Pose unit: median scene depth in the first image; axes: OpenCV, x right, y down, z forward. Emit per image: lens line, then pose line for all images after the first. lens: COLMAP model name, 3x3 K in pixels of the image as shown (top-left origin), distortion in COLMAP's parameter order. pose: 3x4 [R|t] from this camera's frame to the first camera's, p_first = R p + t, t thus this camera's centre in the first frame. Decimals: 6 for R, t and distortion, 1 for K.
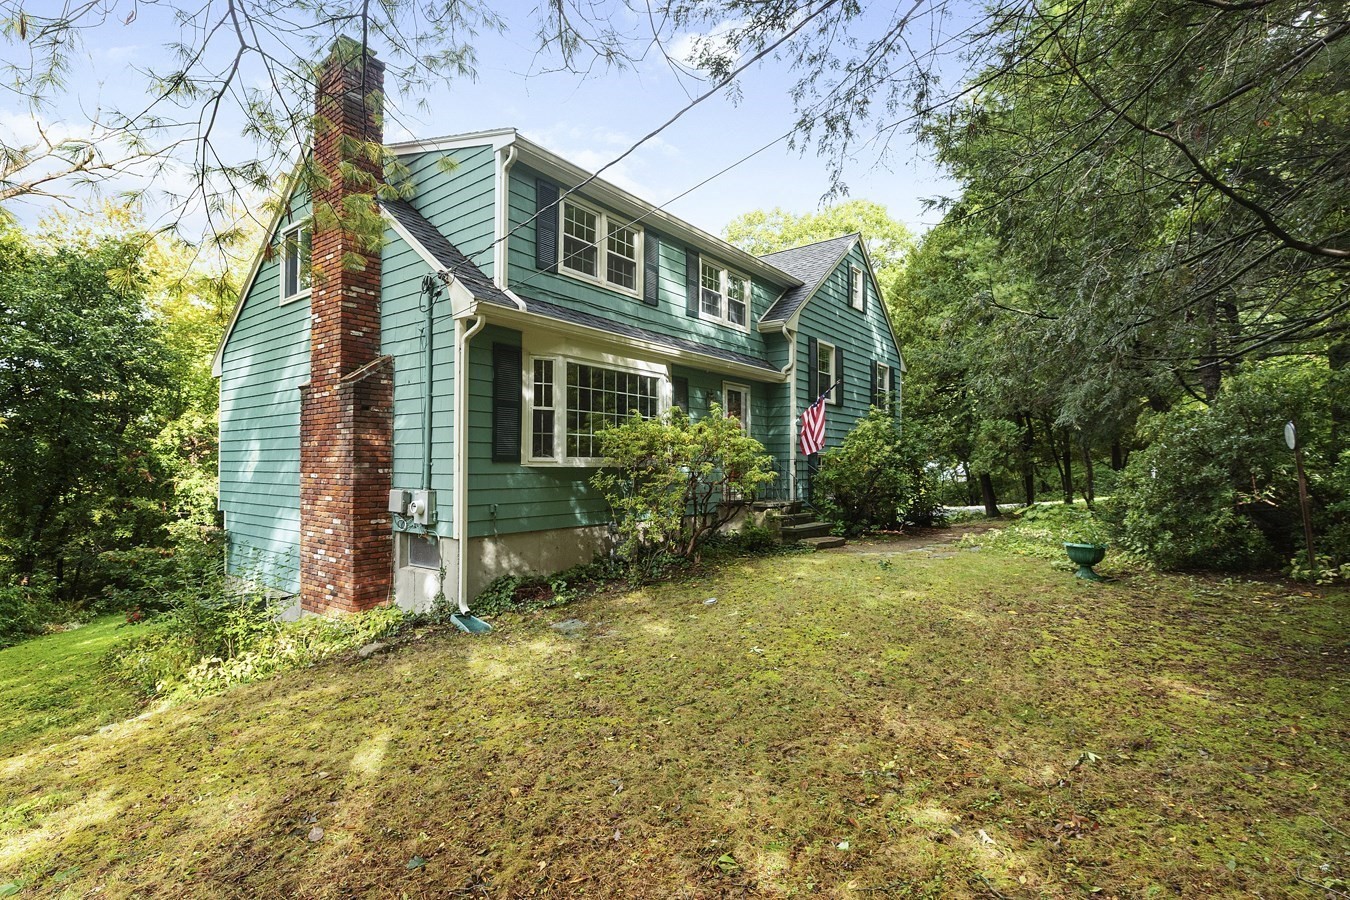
lens RADIAL K [[612.2, 0, 675.0], [0, 612.2, 450.0], [0, 0, 1]] dist [0.001122, 0.000118]
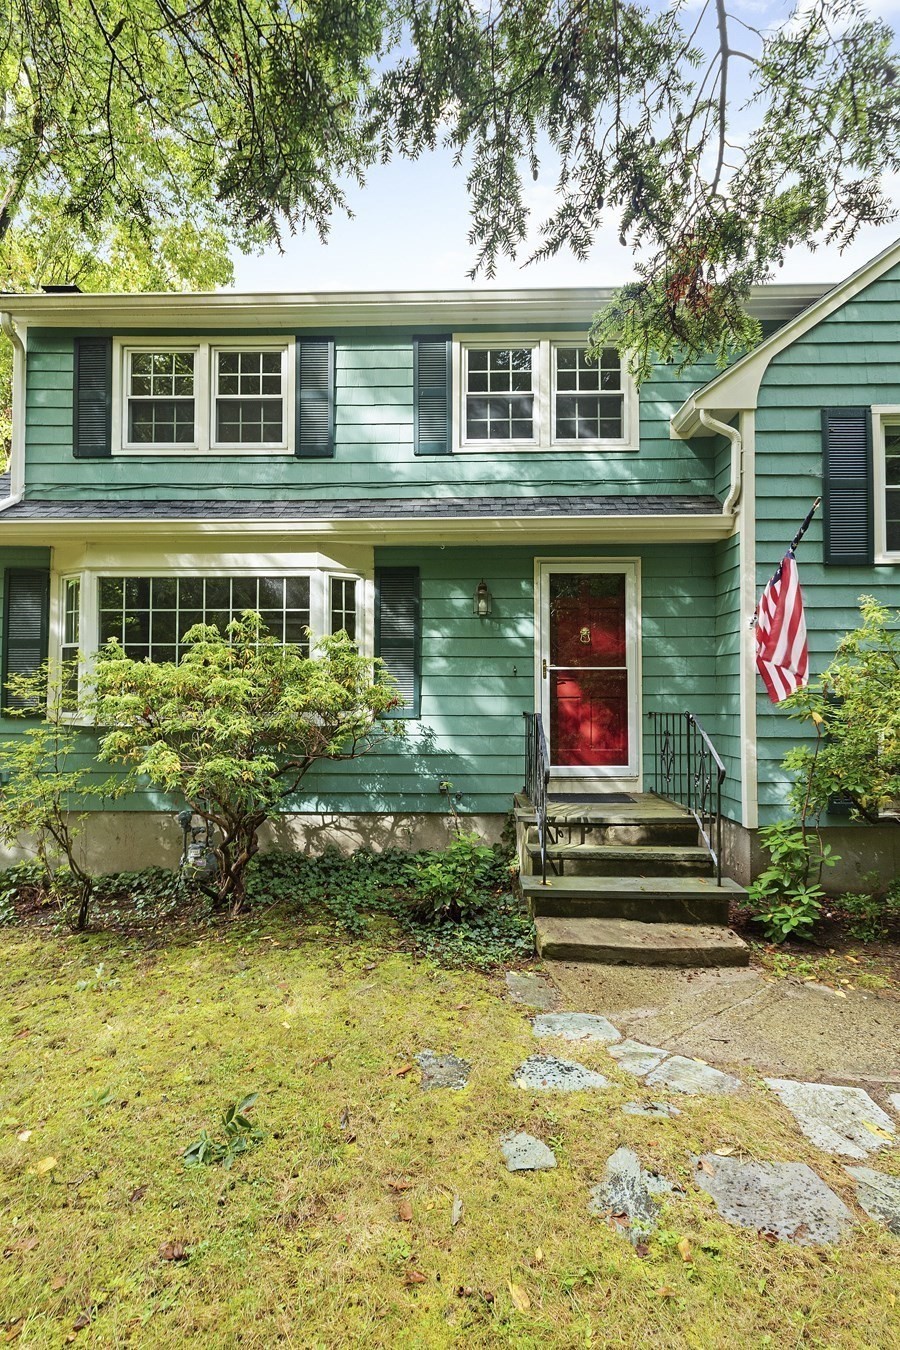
lens RADIAL K [[612.2, 0, 450.0], [0, 612.2, 675.0], [0, 0, 1]] dist [0.001122, 0.000118]
pose [[0.605754, -0.024159, -0.795285, 0.522606], [0.020100, 0.999685, -0.015058, -0.010439], [0.795398, -0.006864, 0.606048, 0.746005]]
